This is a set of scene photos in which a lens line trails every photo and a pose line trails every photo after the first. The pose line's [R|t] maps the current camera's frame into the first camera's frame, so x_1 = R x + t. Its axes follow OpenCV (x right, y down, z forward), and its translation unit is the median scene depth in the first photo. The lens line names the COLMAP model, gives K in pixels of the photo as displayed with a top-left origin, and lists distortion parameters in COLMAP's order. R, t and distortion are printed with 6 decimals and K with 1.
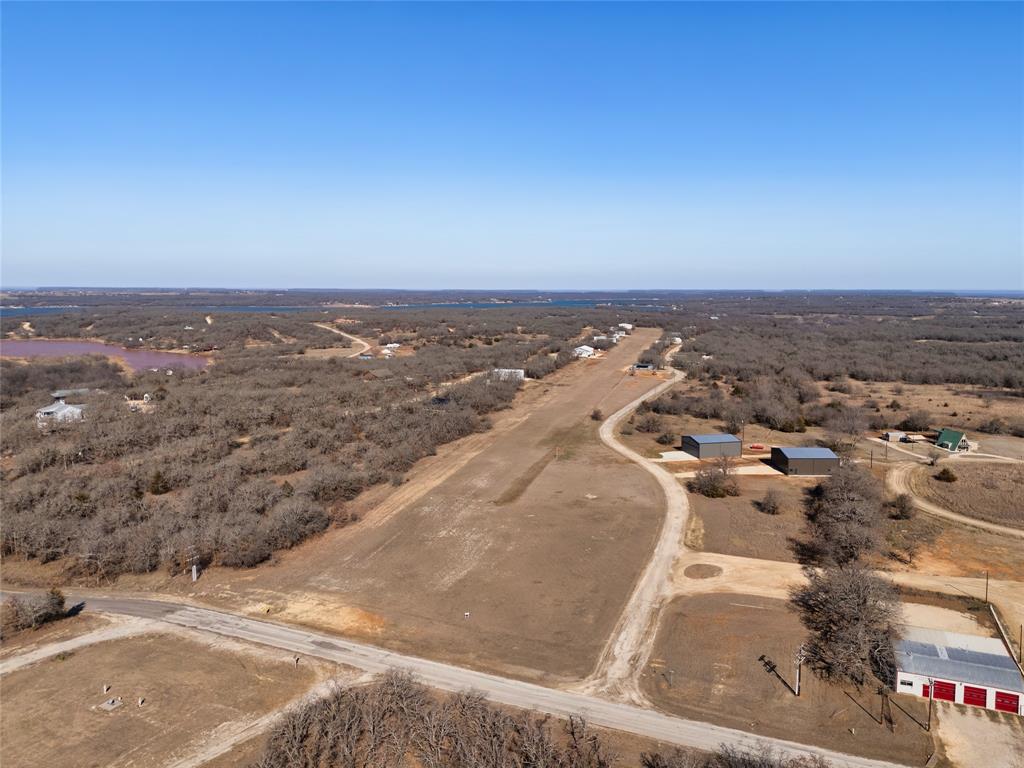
lens RADIAL K [[668.9, 0, 516.9], [0, 668.9, 385.7], [0, 0, 1]] dist [0.055403, -0.036575]
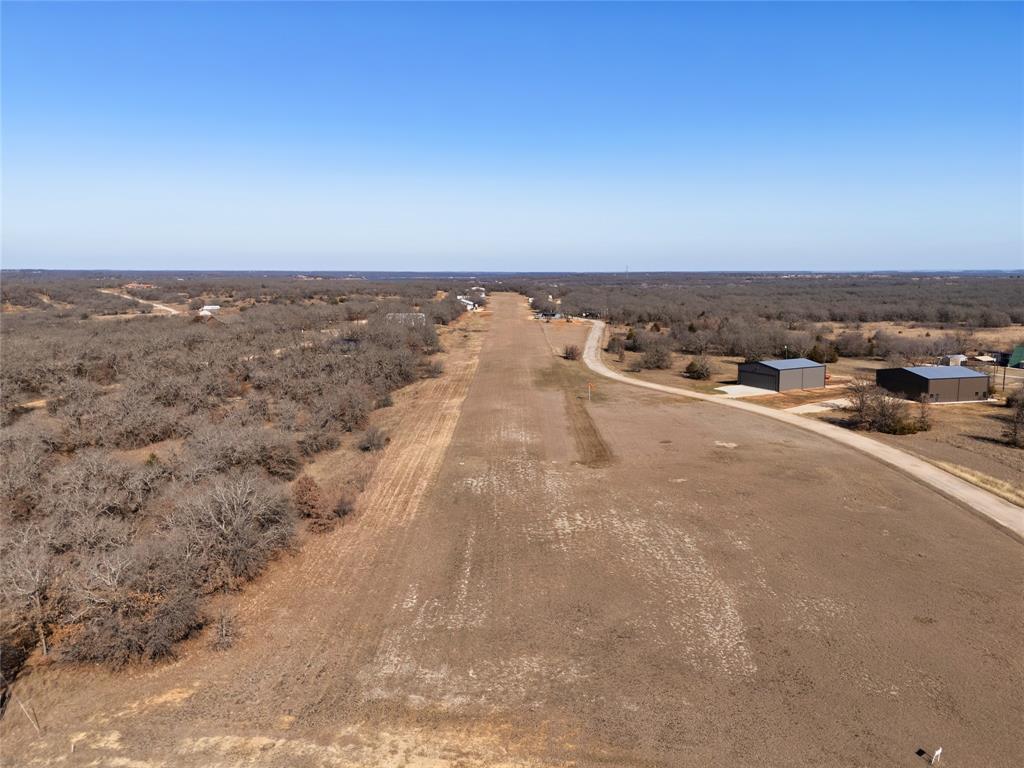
lens RADIAL K [[668.9, 0, 516.9], [0, 668.9, 385.7], [0, 0, 1]] dist [0.055403, -0.036575]
pose [[0.964575, -0.033105, 0.261722, -0.097393], [0.023932, 0.998985, 0.038159, 0.035199], [-0.262720, -0.030544, 0.964389, 0.193155]]
